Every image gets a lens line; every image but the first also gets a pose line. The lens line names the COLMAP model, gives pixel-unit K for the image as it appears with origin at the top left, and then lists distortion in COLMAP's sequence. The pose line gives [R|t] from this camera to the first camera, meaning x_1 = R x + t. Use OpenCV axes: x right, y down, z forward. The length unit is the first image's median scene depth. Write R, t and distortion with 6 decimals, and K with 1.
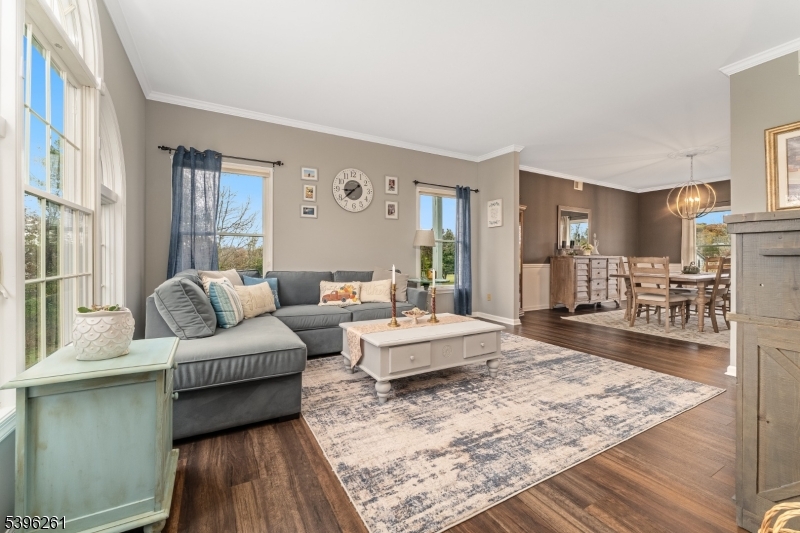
lens RADIAL K [[331.3, 0, 398.9], [0, 331.3, 258.0], [0, 0, 1]] dist [-0.000613, 0.000424]
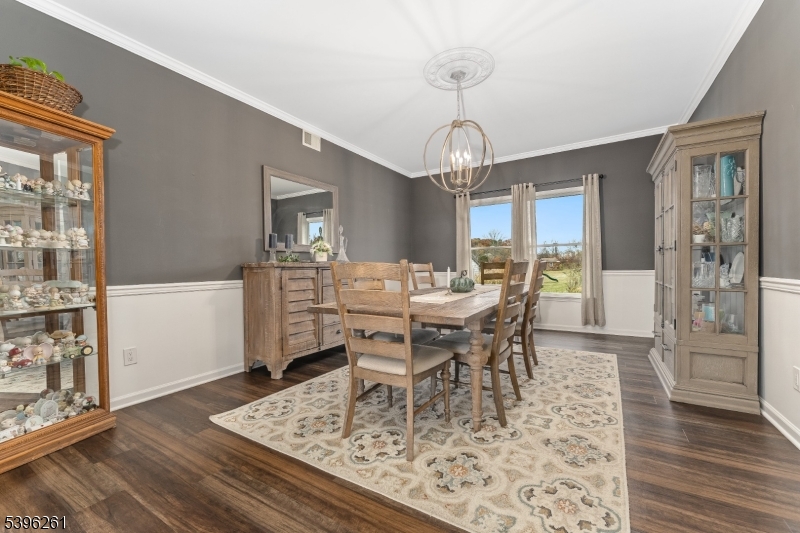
lens RADIAL K [[331.3, 0, 395.0], [0, 331.3, 270.6], [0, 0, 1]] dist [-0.000613, 0.000424]
pose [[0.879844, -0.021989, 0.474754, 0.422713], [0.018741, 0.999757, 0.011572, 0.002141], [-0.474893, -0.001284, 0.880042, 0.460517]]
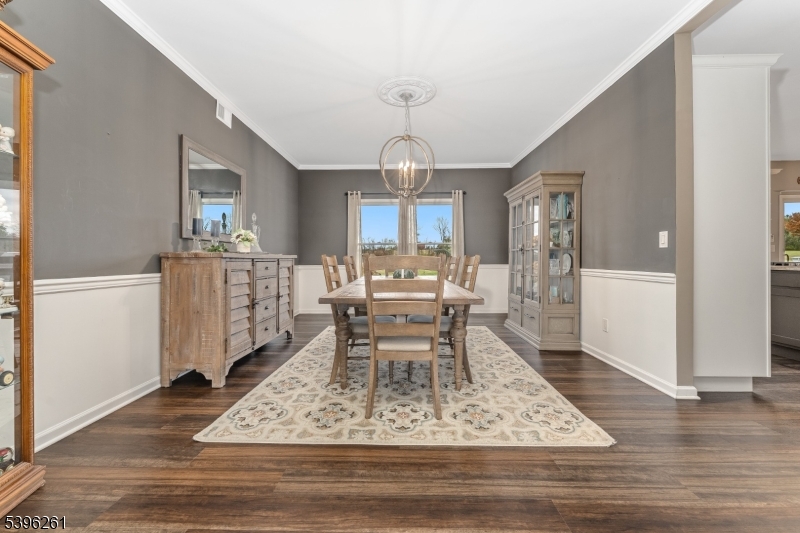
lens RADIAL K [[331.3, 0, 397.6], [0, 331.3, 259.7], [0, 0, 1]] dist [-0.000613, 0.000424]
pose [[0.513928, -0.003877, 0.857824, 0.262840], [0.004288, 0.999989, 0.001951, 0.002132], [-0.857823, 0.002675, 0.513939, 0.555733]]
